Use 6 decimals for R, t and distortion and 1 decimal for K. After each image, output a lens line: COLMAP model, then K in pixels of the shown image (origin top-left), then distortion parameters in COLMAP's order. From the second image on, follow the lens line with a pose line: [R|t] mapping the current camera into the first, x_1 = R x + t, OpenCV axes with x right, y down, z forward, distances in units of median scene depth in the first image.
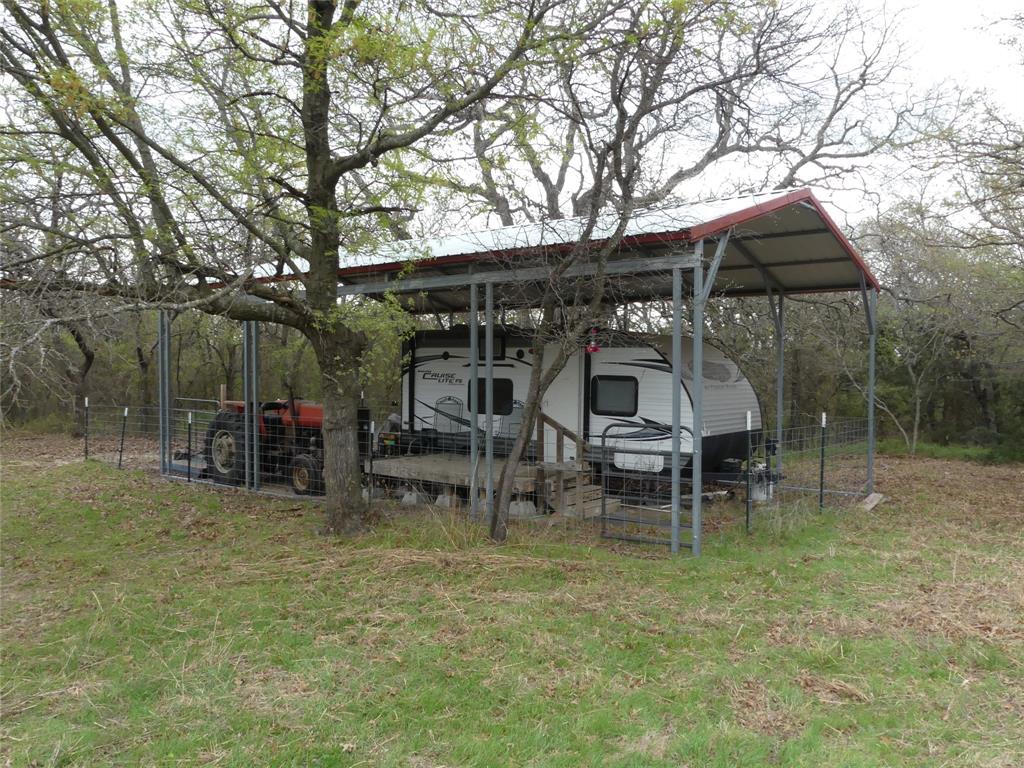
lens RADIAL K [[809.4, 0, 510.7], [0, 809.4, 381.1], [0, 0, 1]] dist [0.001879, -0.000675]
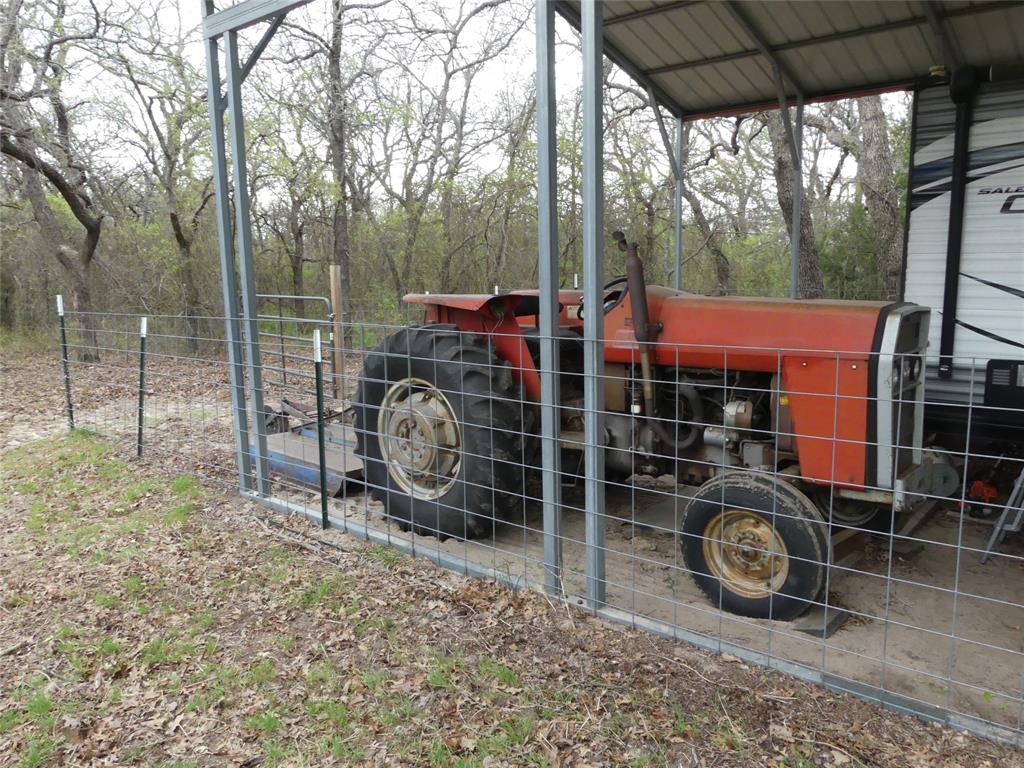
lens RADIAL K [[773.5, 0, 514.4], [0, 773.5, 384.4], [0, 0, 1]] dist [-0.025957, 0.040017]
pose [[0.999243, -0.020018, -0.033367, -0.292763], [0.024550, 0.989638, 0.141471, 0.016976], [0.030190, -0.142183, 0.989380, 0.656139]]
